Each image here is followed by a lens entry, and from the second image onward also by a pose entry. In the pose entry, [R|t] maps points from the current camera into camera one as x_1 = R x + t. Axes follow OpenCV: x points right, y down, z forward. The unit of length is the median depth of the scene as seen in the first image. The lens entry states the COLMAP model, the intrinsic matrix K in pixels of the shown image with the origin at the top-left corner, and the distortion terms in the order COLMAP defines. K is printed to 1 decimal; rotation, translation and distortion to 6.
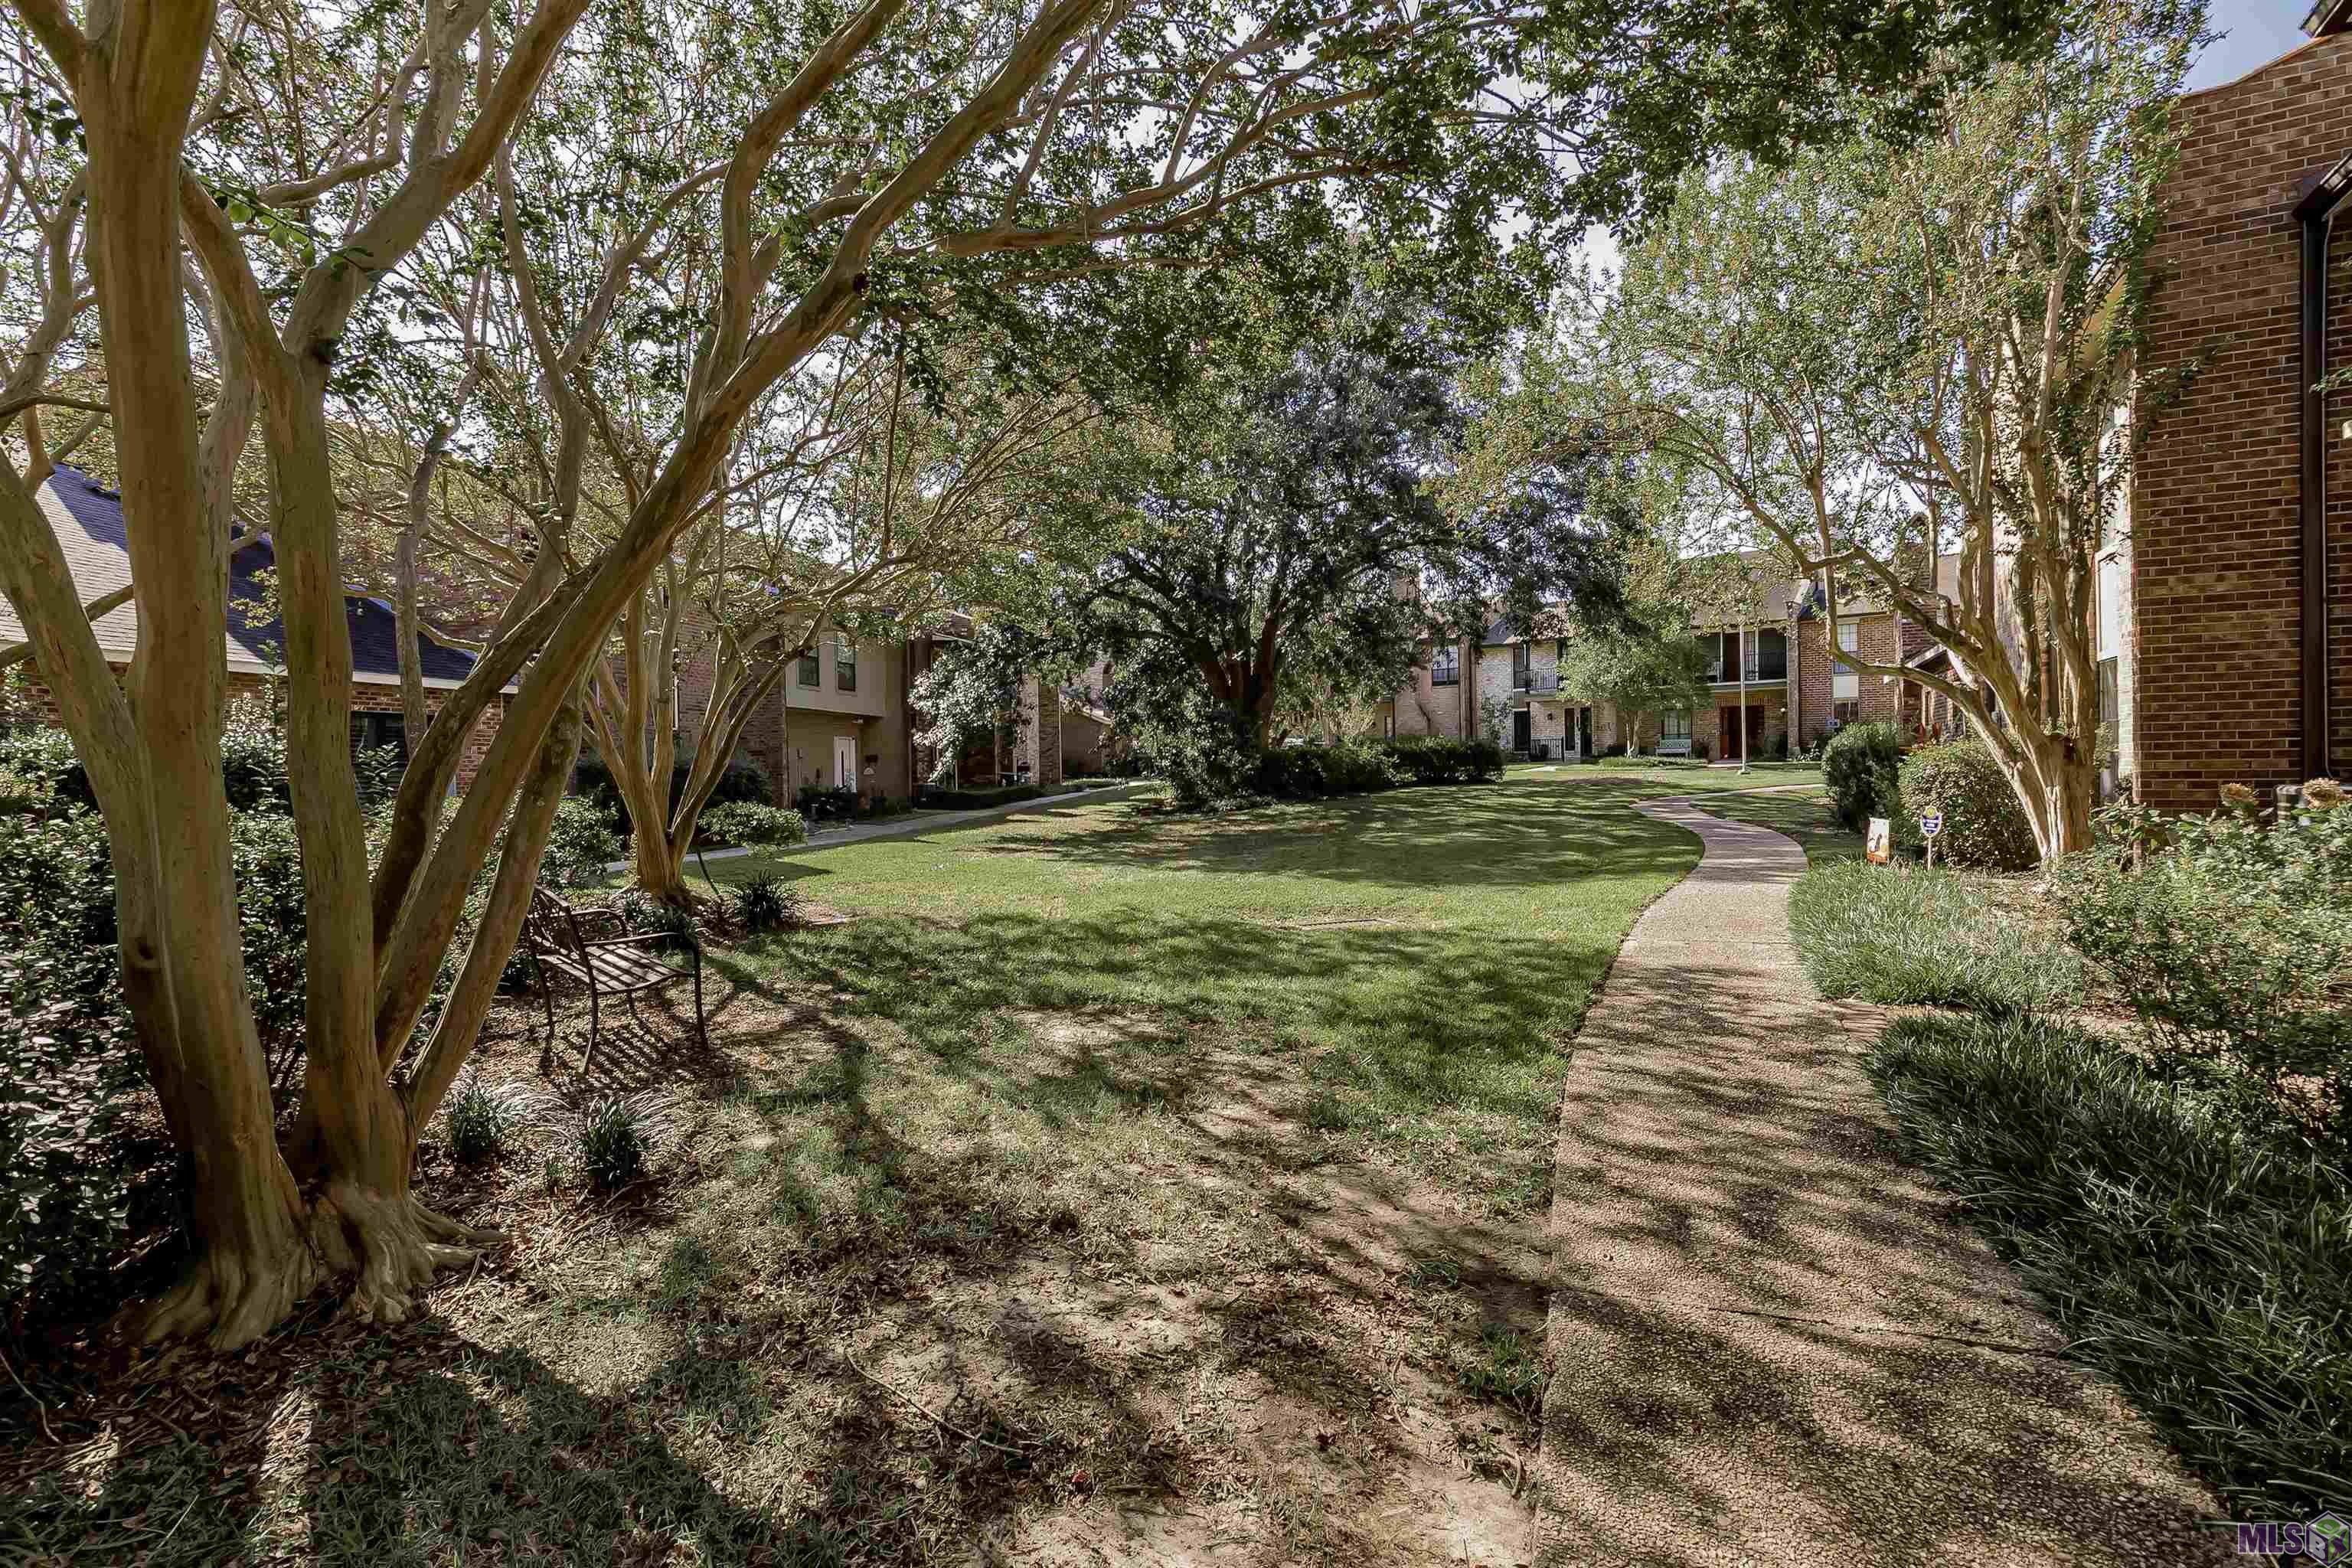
lens RADIAL K [[1157.2, 0, 1171.3], [0, 1157.2, 792.1], [0, 0, 1]] dist [0.005612, -0.000082]
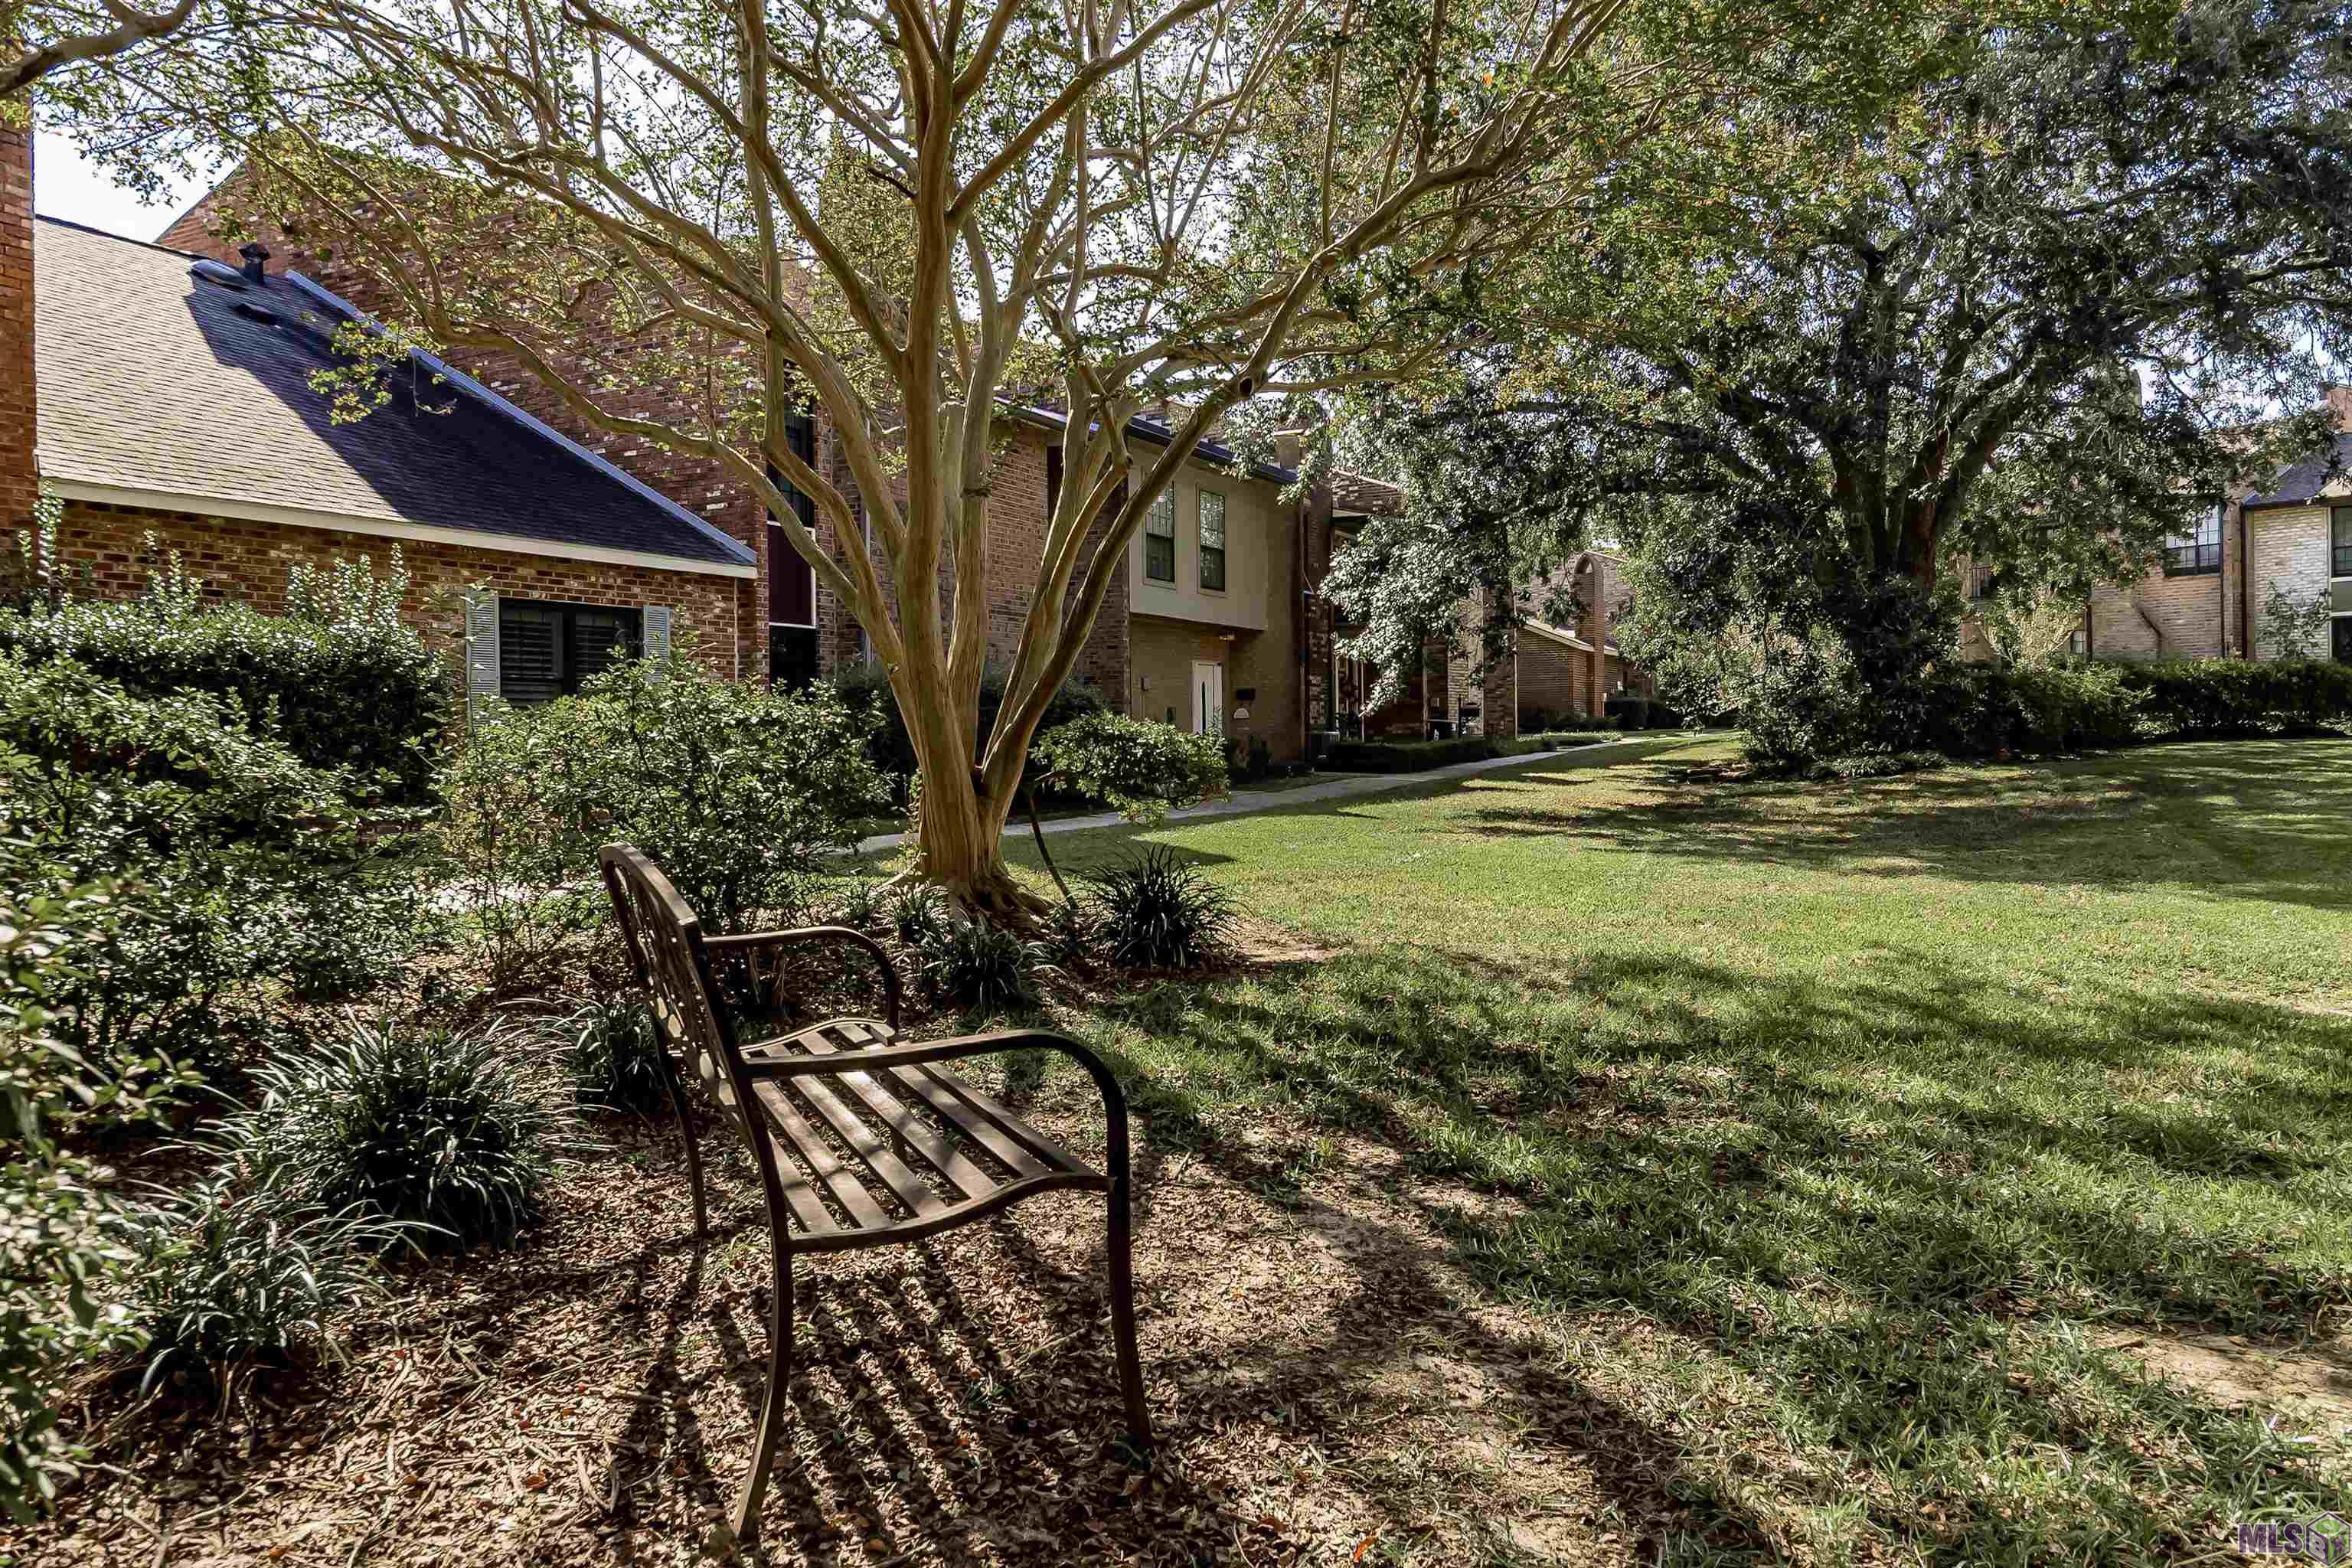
lens RADIAL K [[1630.7, 0, 1167.0], [0, 1630.7, 769.4], [0, 0, 1]] dist [0.026644, 0.000679]
pose [[0.960596, 0.012337, -0.277675, -0.064076], [-0.010725, 0.999916, 0.007324, 0.011863], [0.277742, -0.004057, 0.960647, 0.137918]]
